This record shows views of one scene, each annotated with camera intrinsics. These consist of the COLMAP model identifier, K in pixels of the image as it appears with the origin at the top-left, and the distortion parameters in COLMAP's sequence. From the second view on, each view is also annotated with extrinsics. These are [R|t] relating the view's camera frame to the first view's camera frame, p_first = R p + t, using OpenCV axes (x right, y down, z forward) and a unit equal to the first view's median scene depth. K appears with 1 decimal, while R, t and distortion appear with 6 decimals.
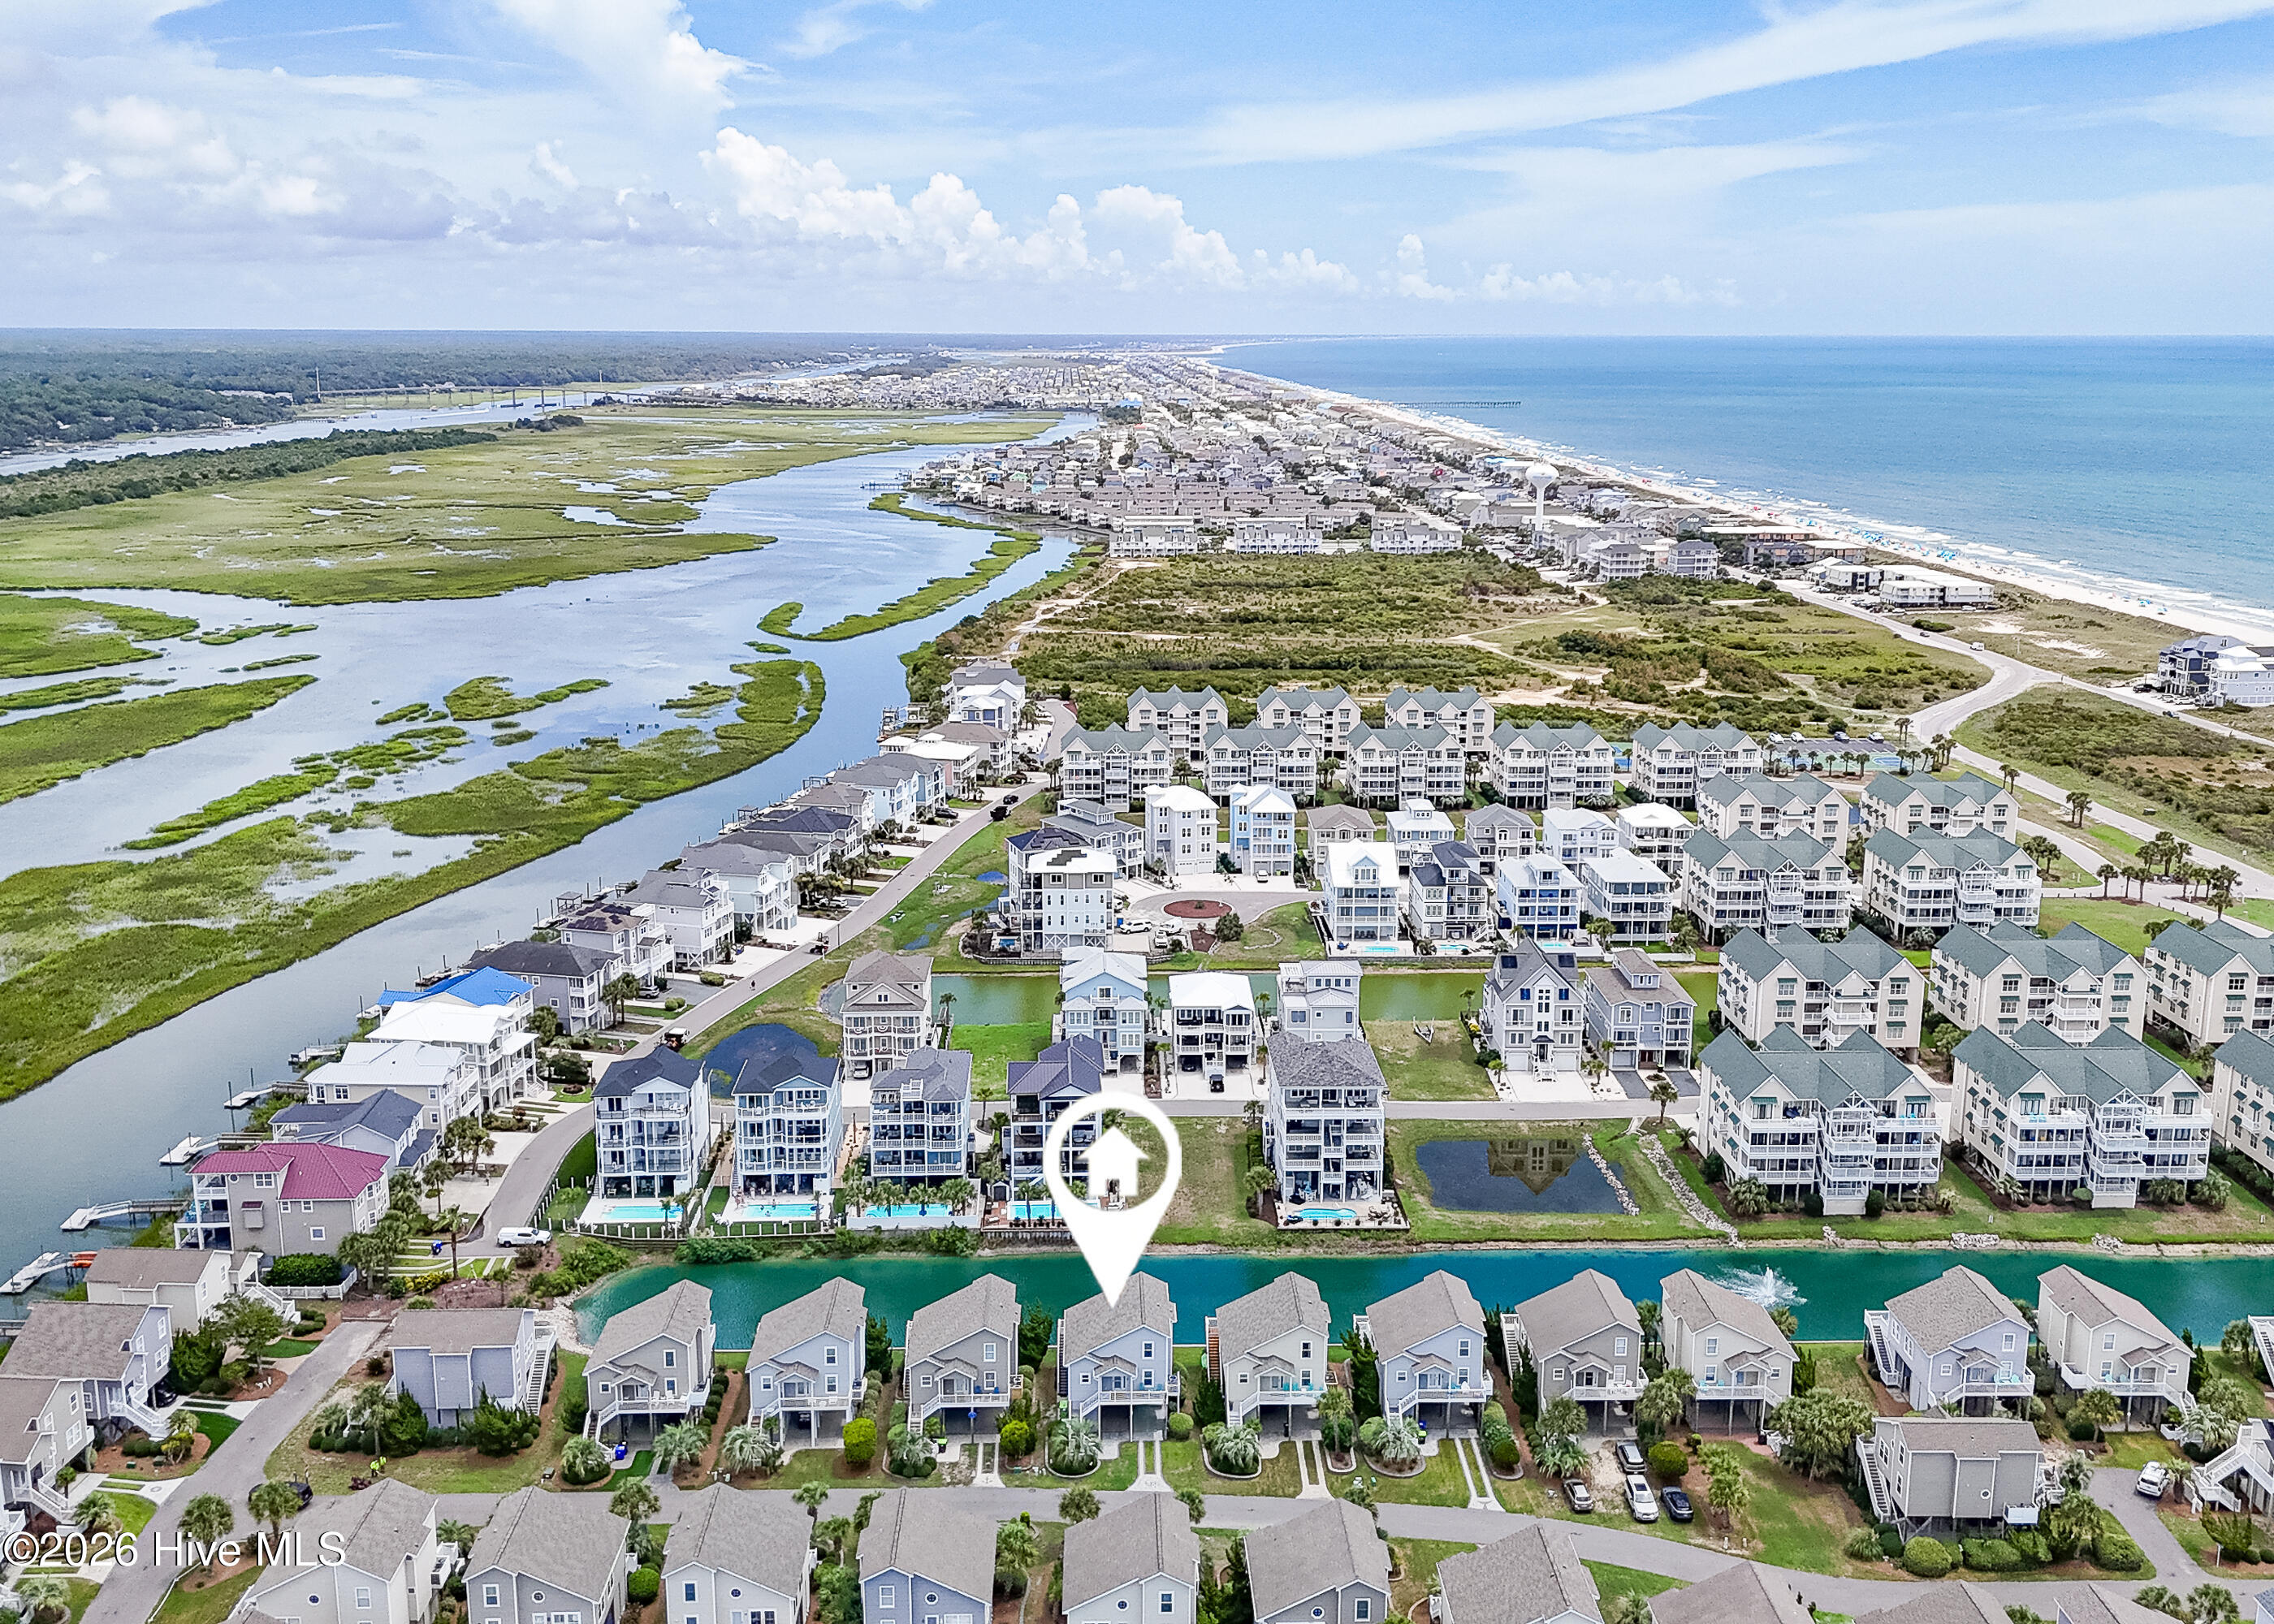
lens RADIAL K [[2123.5, 0, 1138.5], [0, 2123.5, 822.1], [0, 0, 1]] dist [0.049371, 0.000000]
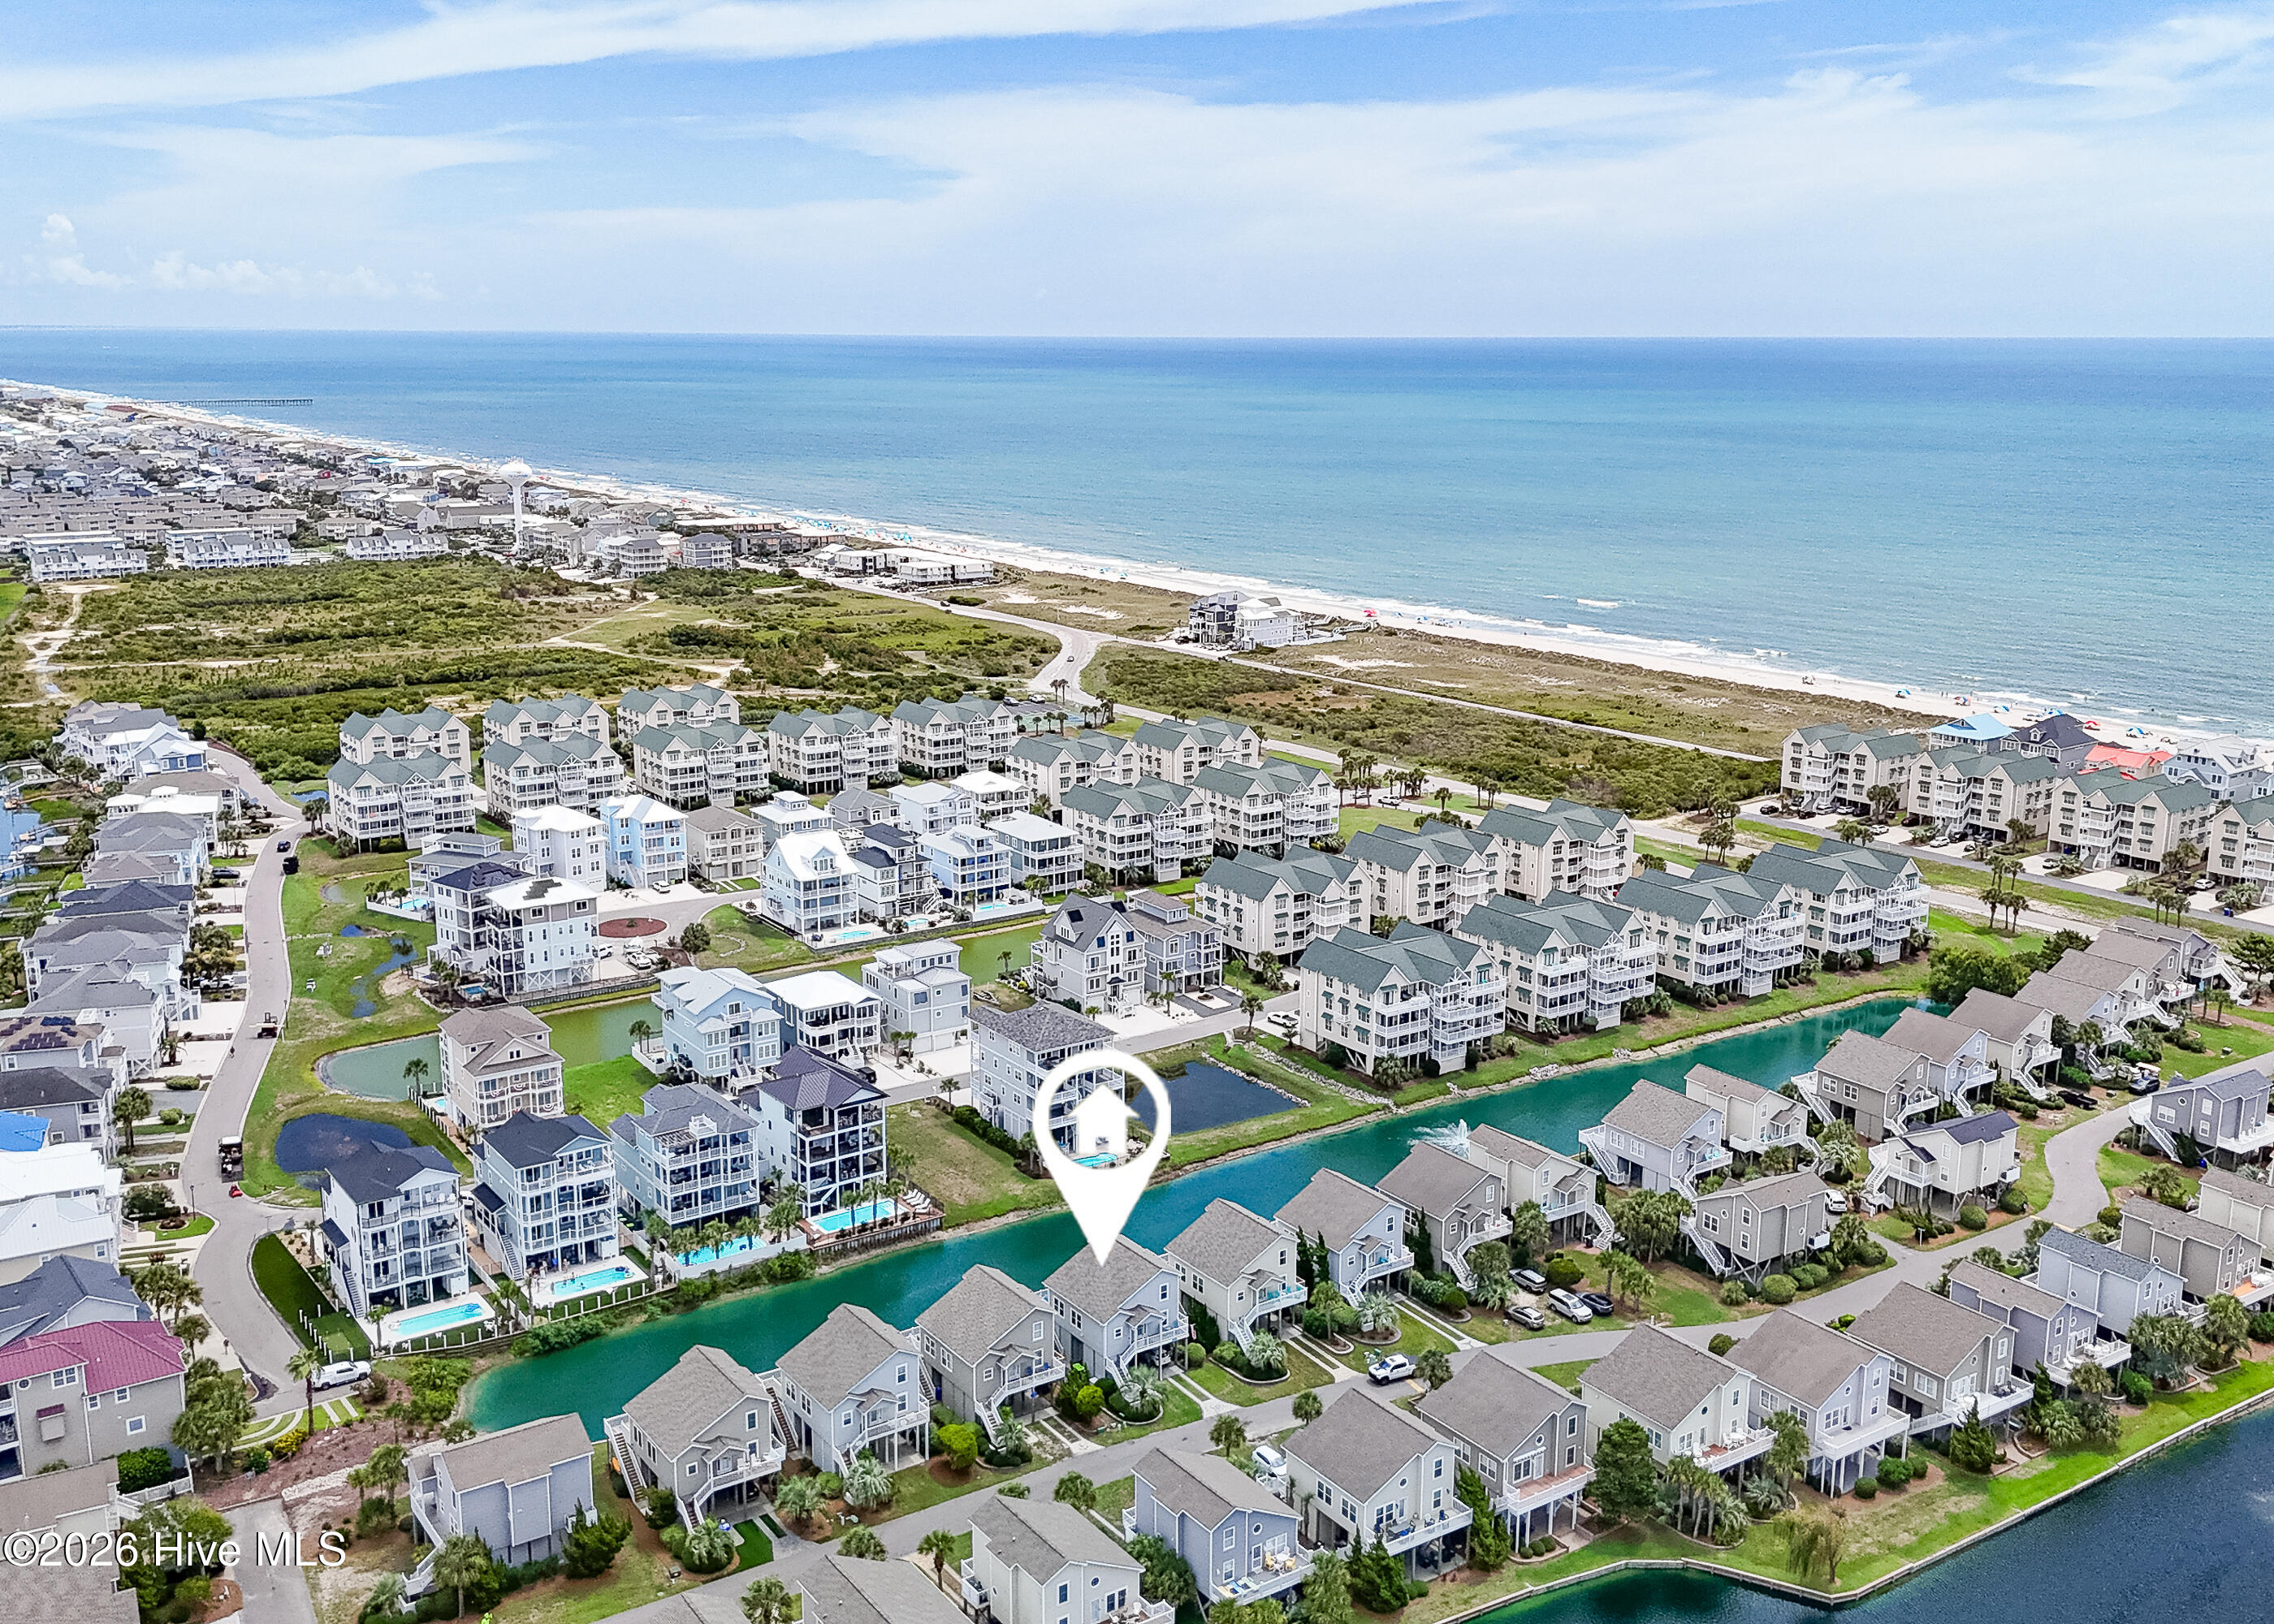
lens RADIAL K [[2123.5, 0, 1139.4], [0, 2123.5, 817.8], [0, 0, 1]] dist [0.049371, 0.000000]
pose [[0.838535, -0.121208, 0.531195, -0.344970], [0.121270, 0.992005, 0.034921, -0.017148], [-0.531181, 0.035136, 0.846530, 0.059821]]
